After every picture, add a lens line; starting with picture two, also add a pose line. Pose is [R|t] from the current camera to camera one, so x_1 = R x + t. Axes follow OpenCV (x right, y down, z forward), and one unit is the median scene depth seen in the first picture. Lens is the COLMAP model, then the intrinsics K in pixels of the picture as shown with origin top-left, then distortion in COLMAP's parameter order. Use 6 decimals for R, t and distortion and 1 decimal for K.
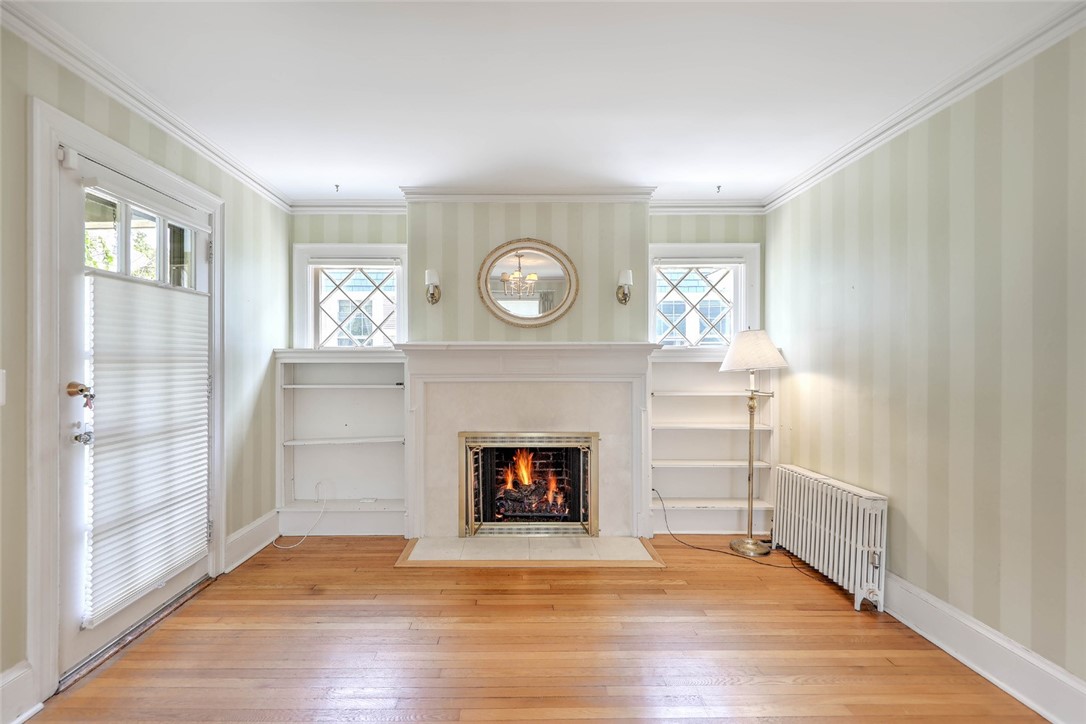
lens RADIAL K [[481.9, 0, 517.2], [0, 481.9, 360.3], [0, 0, 1]] dist [0.001952, 0.000348]
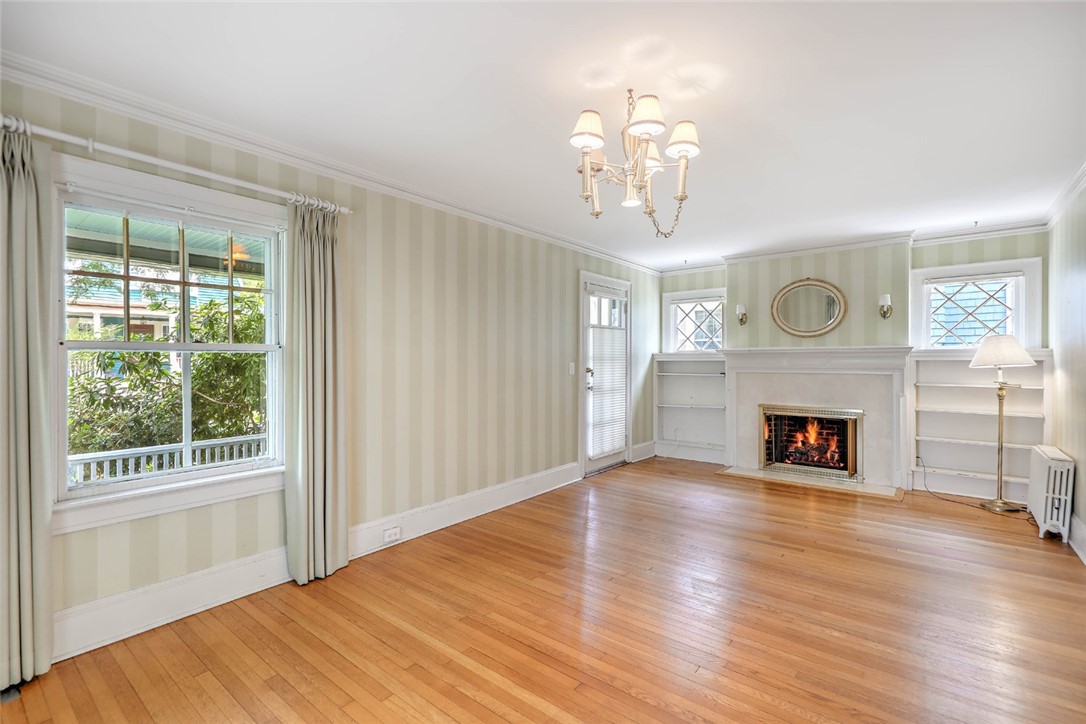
lens RADIAL K [[487.7, 0, 543.0], [0, 487.7, 362.0], [0, 0, 1]] dist [0.001783, 0.000306]
pose [[0.782569, 0.001810, -0.622561, 0.329386], [0.002063, 0.999983, 0.005500, -0.001488], [0.622560, -0.005588, 0.782552, -0.723490]]
